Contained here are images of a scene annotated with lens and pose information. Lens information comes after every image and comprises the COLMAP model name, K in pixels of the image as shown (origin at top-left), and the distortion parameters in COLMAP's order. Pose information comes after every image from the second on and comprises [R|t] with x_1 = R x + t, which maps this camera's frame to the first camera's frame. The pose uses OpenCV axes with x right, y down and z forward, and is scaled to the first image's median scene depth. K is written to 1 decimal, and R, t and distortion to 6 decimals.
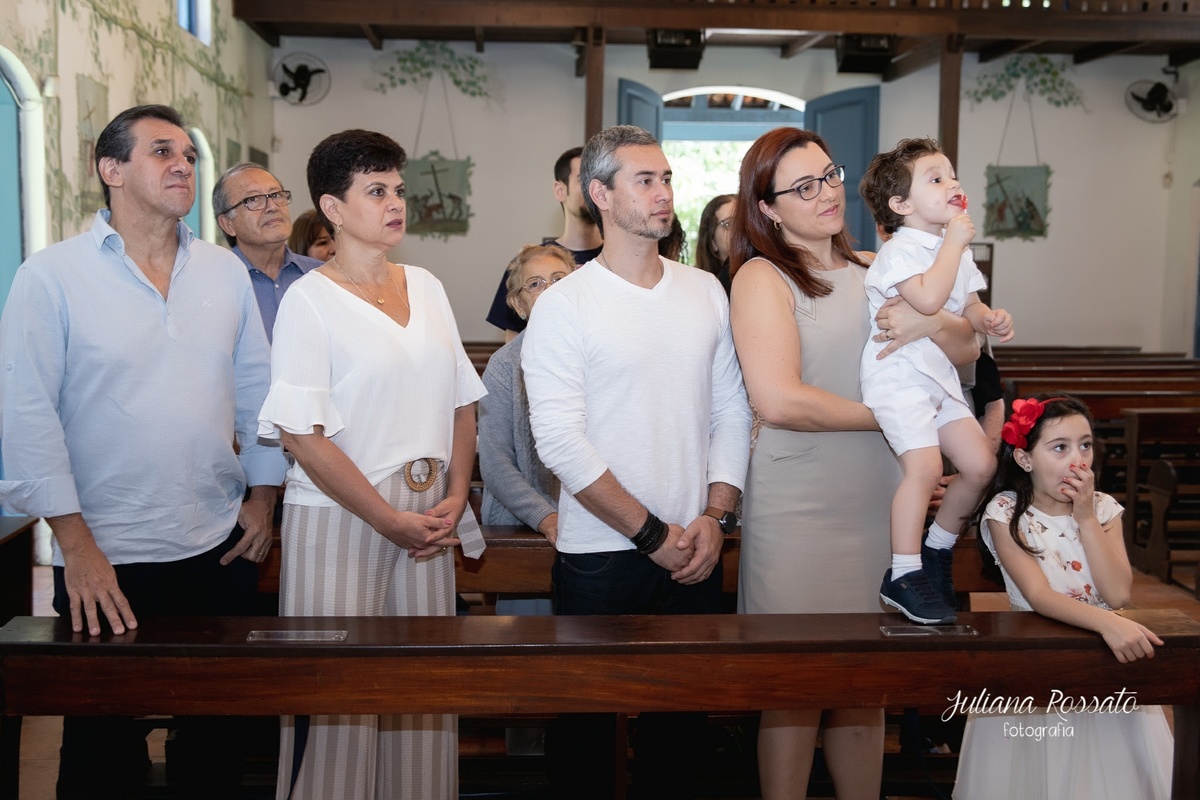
lens RADIAL K [[1436.1, 0, 595.5], [0, 1436.1, 408.8], [0, 0, 1]] dist [0.015185, 0.000000]
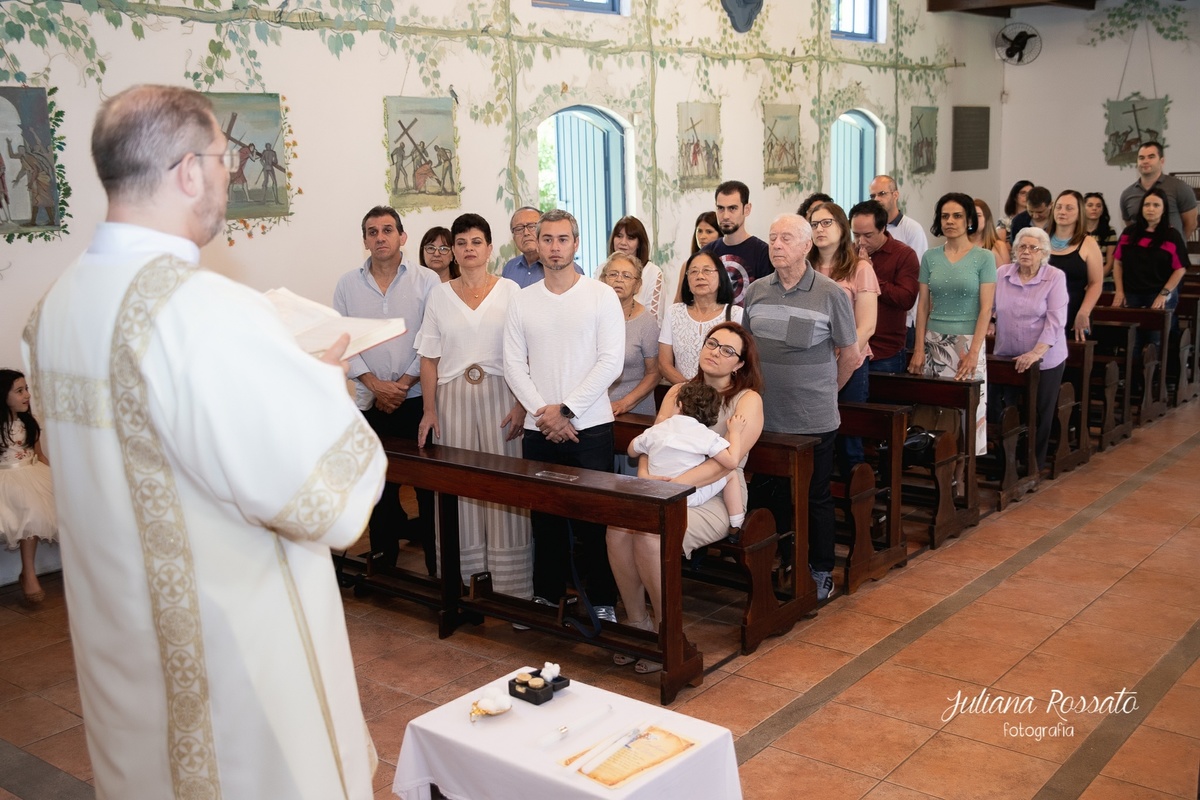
lens RADIAL K [[1219.9, 0, 592.2], [0, 1219.9, 412.5], [0, 0, 1]] dist [-0.017098, 0.000000]
pose [[0.715531, 0.100516, -0.691311, 0.339762], [-0.027187, 0.992851, 0.116220, -0.028671], [0.698051, -0.064364, 0.713149, -0.034547]]
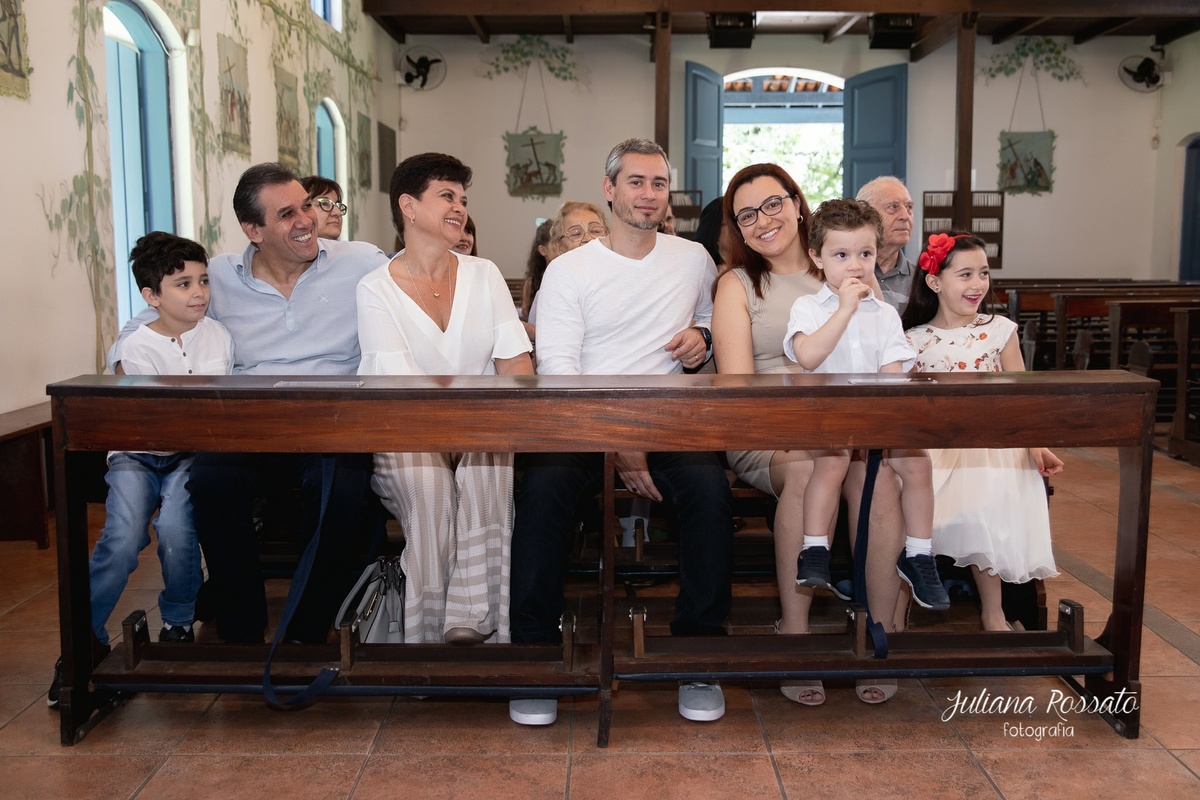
lens RADIAL K [[1177.1, 0, 616.8], [0, 1177.1, 400.2], [0, 0, 1]] dist [-0.025806, 0.000000]
pose [[0.998177, -0.007284, -0.059920, 0.018260], [0.008551, 0.999745, 0.020912, 0.035533], [0.059752, -0.021386, 0.997984, 0.023032]]
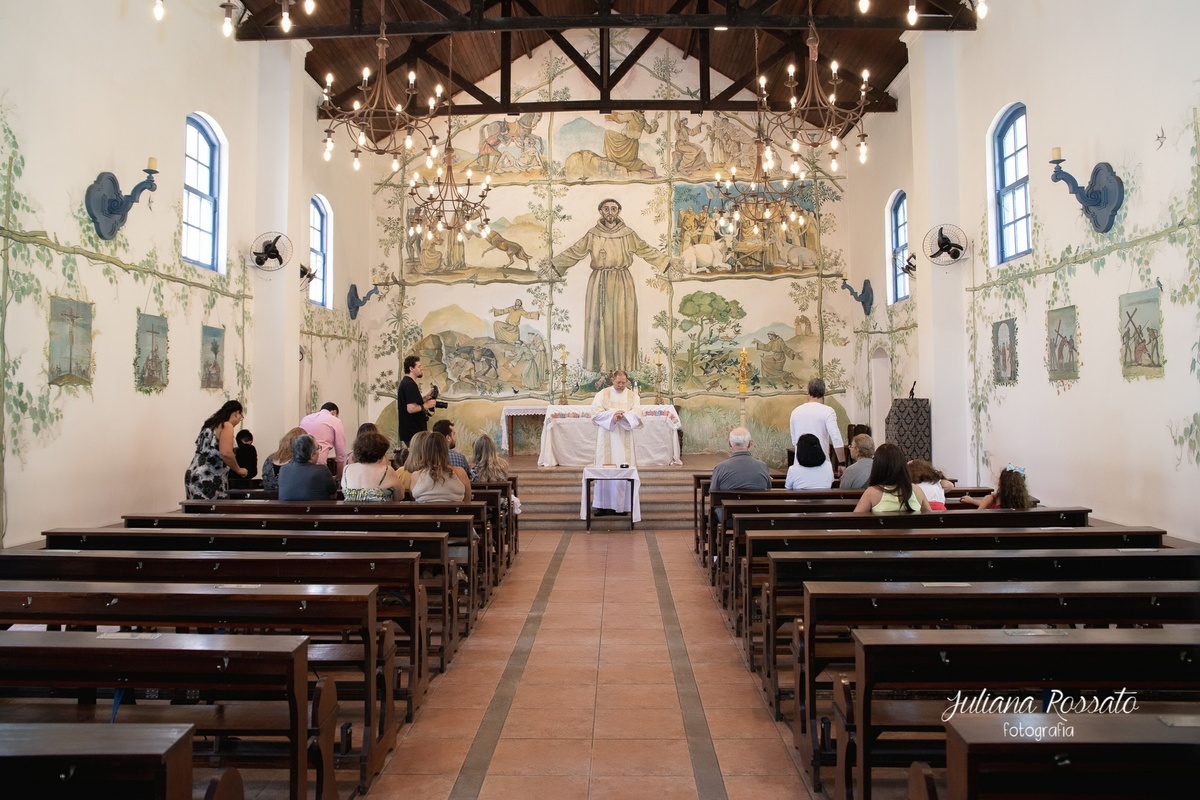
lens RADIAL K [[979.1, 0, 592.4], [0, 979.1, 341.0], [0, 0, 1]] dist [-0.010505, -0.000204]
pose [[-0.994525, -0.003566, 0.104434, 0.104392], [0.000746, 0.999150, 0.041219, -0.113842], [-0.104492, 0.041072, -0.993677, 1.109127]]
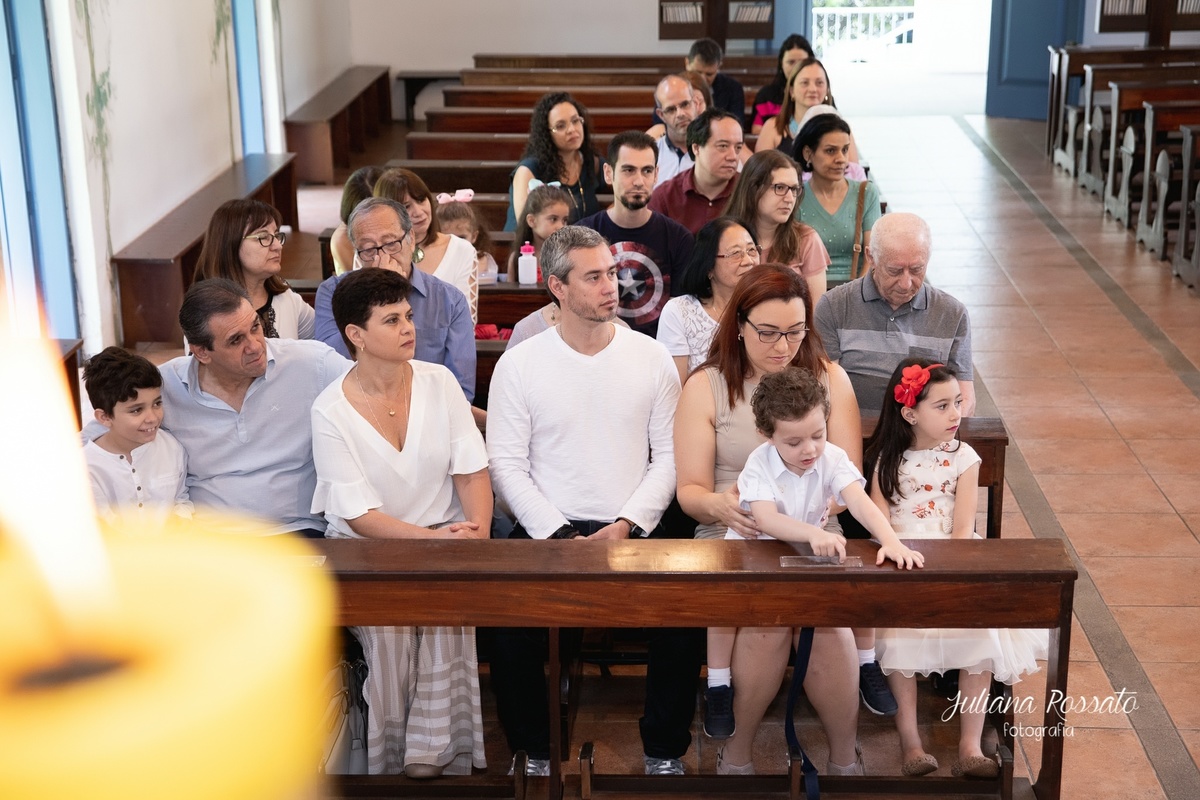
lens RADIAL K [[1865.0, 0, 595.0], [0, 1865.0, 393.0], [0, 0, 1]] dist [0.113923, 0.000000]
pose [[0.993704, 0.008601, -0.111705, 0.052183], [0.013038, 0.981397, 0.191548, -0.064228], [0.111274, -0.191798, 0.975106, -0.109520]]
